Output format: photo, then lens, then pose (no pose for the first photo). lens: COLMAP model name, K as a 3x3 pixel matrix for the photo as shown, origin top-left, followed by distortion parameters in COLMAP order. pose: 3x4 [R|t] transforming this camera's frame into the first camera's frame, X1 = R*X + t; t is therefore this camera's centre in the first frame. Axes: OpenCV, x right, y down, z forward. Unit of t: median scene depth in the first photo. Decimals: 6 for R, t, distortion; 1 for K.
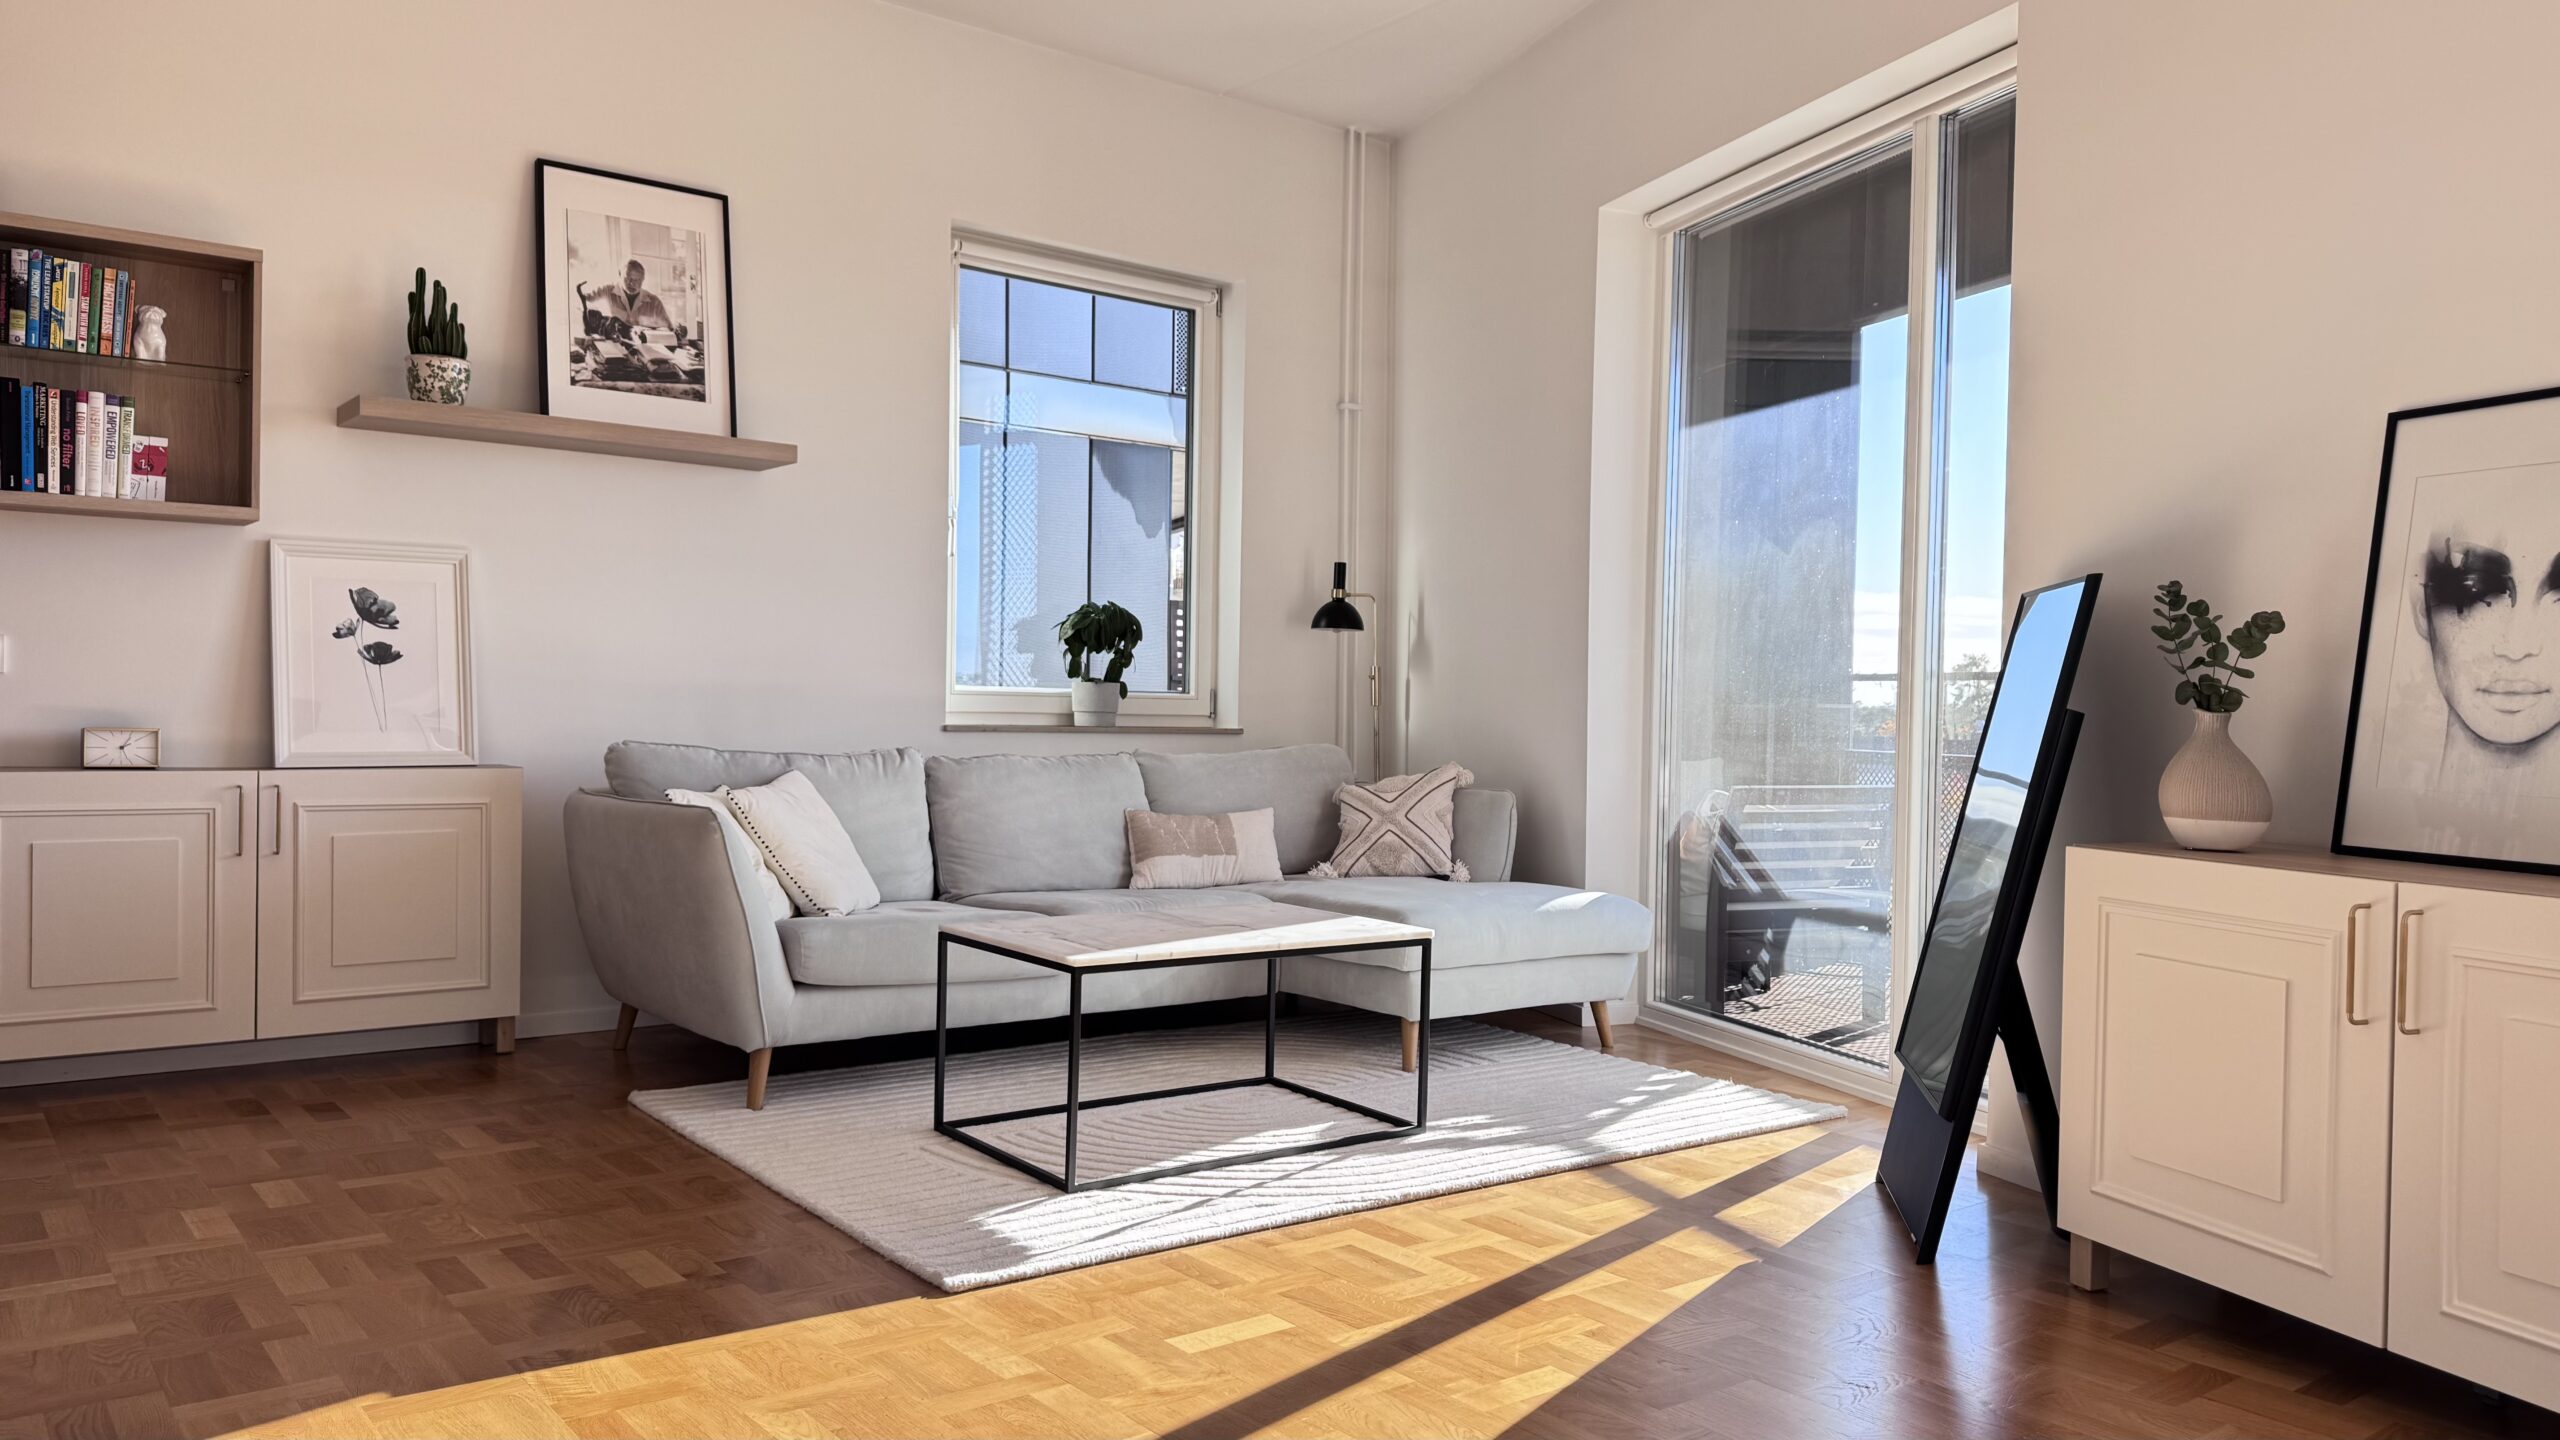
lens RADIAL K [[1763.6, 0, 1280.0], [0, 1763.6, 720.0], [0, 0, 1]] dist [0.067748, -0.117324]
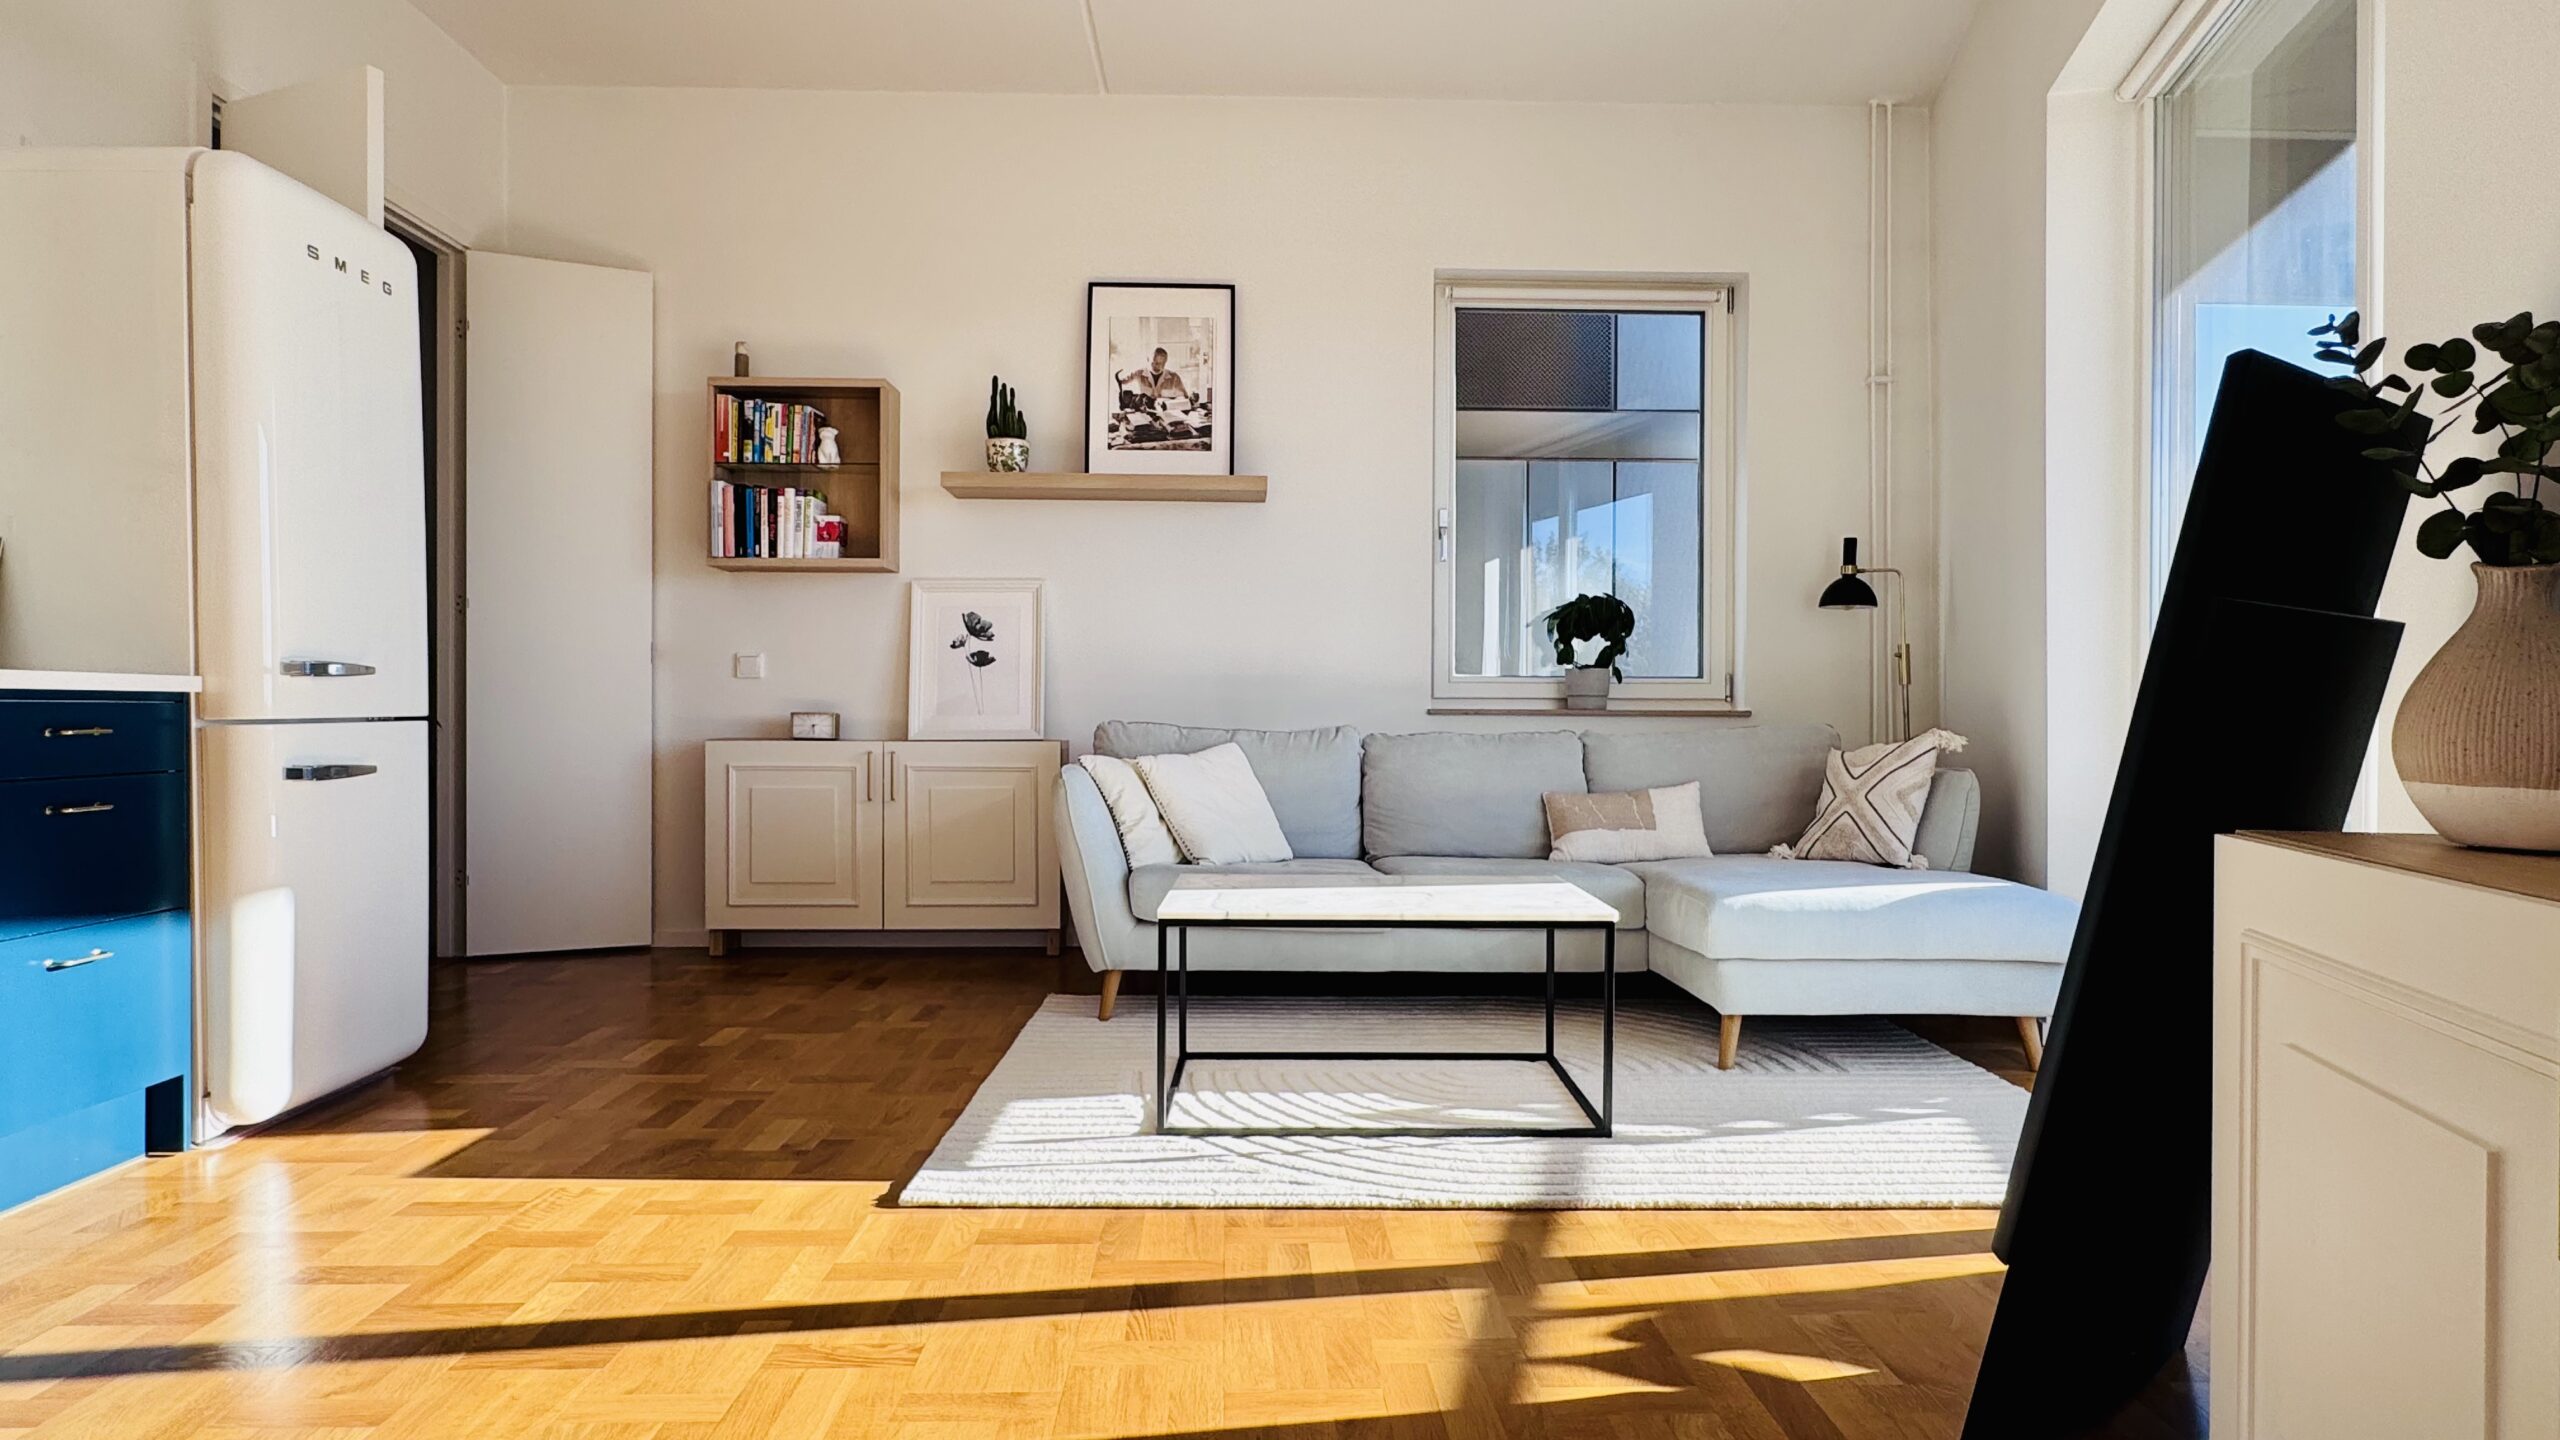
lens RADIAL K [[1347.5, 0, 1278.5], [0, 1347.5, 709.1], [0, 0, 1]] dist [-0.002595, -0.000706]
pose [[0.806151, -0.016437, -0.591481, 0.289579], [0.006646, 0.999803, -0.018726, 0.022211], [0.591672, 0.011165, 0.806101, 0.281512]]
